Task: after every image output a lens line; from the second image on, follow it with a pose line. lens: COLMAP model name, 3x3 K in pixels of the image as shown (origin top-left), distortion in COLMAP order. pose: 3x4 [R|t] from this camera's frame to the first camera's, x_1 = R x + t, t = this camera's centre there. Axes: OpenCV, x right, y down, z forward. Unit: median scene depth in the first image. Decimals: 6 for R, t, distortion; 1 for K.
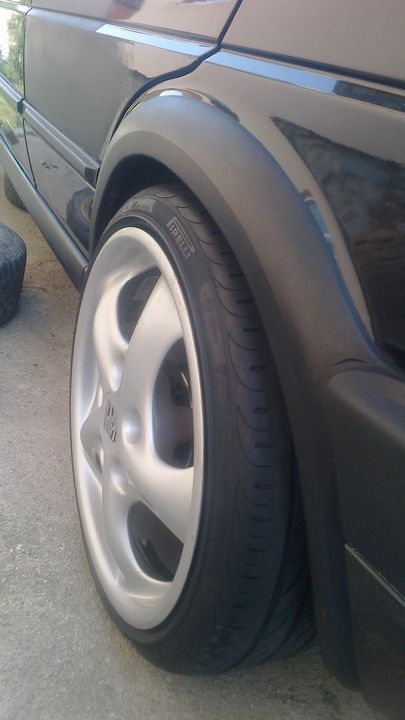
lens RADIAL K [[674.4, 0, 202.5], [0, 674.4, 360.0], [0, 0, 1]] dist [0.032668, -0.113469]
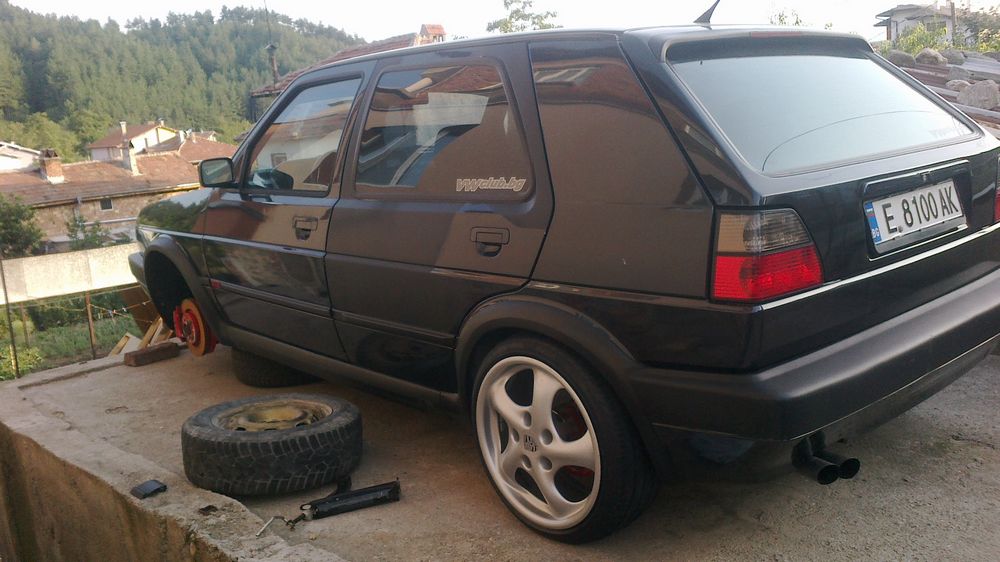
lens RADIAL K [[936.6, 0, 500.0], [0, 936.6, 281.0], [0, 0, 1]] dist [0.032668, -0.113469]
pose [[0.913504, -0.315654, 0.256657, -0.896973], [0.365167, 0.914297, -0.175255, 0.114467], [-0.179341, 0.253819, 0.950480, -2.137751]]
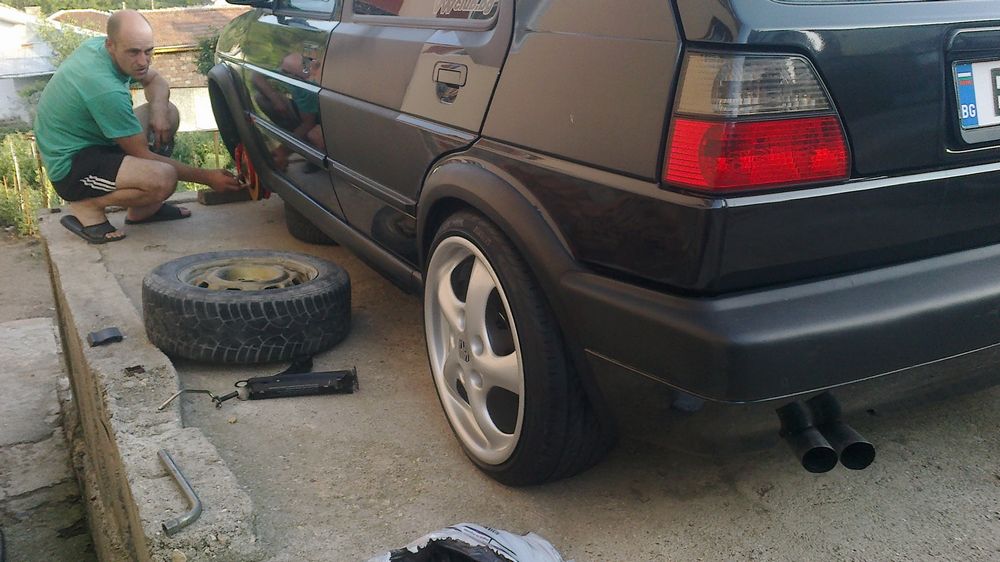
lens RADIAL K [[973.6, 0, 500.0], [0, 973.6, 281.0], [0, 0, 1]] dist [-0.005203, -0.018065]
pose [[0.974905, -0.222623, 0.000068, -0.010474], [0.220952, 0.967549, -0.122596, 0.257929], [0.027227, 0.119534, 0.992457, -1.522112]]
